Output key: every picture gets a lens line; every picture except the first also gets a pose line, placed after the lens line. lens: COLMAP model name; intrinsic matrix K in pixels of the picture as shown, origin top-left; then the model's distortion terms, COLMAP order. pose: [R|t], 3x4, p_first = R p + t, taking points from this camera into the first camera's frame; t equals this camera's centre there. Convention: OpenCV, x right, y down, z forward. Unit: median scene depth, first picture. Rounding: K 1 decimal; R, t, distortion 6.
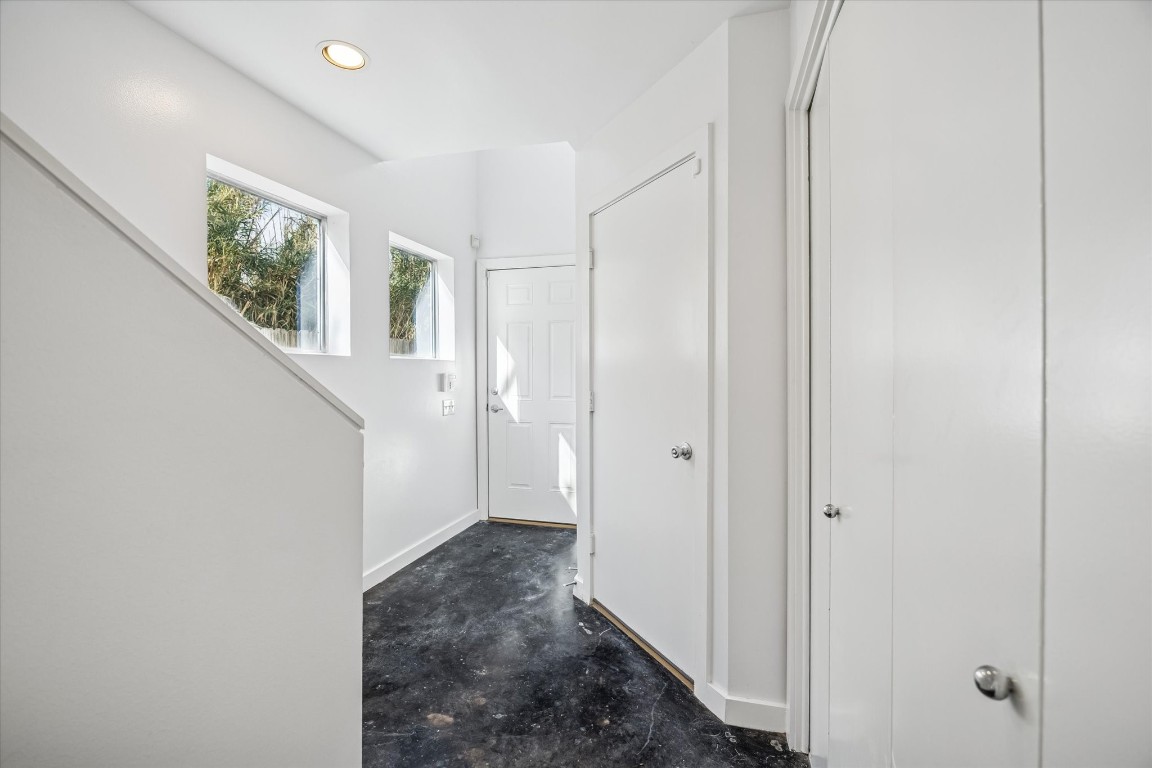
lens RADIAL K [[451.0, 0, 580.4], [0, 451.0, 376.4], [0, 0, 1]] dist [0.001472, 0.000153]
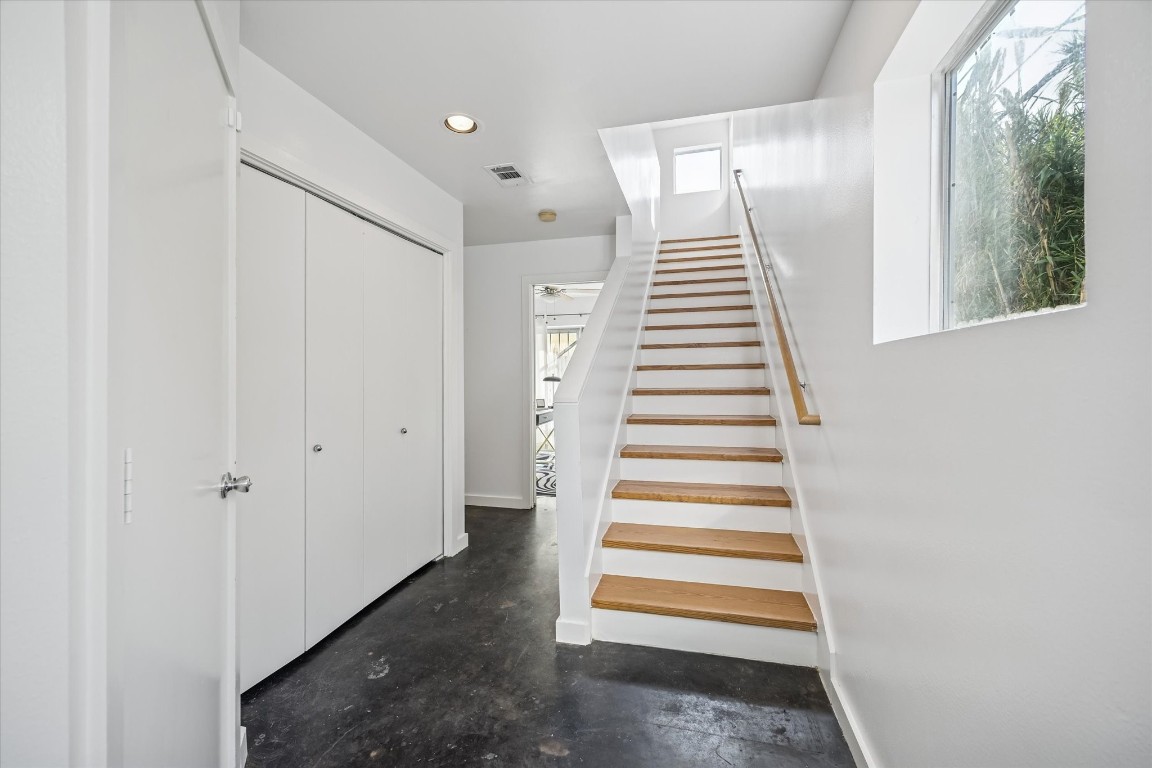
lens RADIAL K [[451.0, 0, 580.4], [0, 451.0, 376.4], [0, 0, 1]] dist [0.001472, 0.000153]
pose [[-0.999976, 0.006921, -0.000862, -0.382208], [0.006909, 0.999893, 0.012921, -0.015756], [0.000951, 0.012915, -0.999916, 1.982640]]
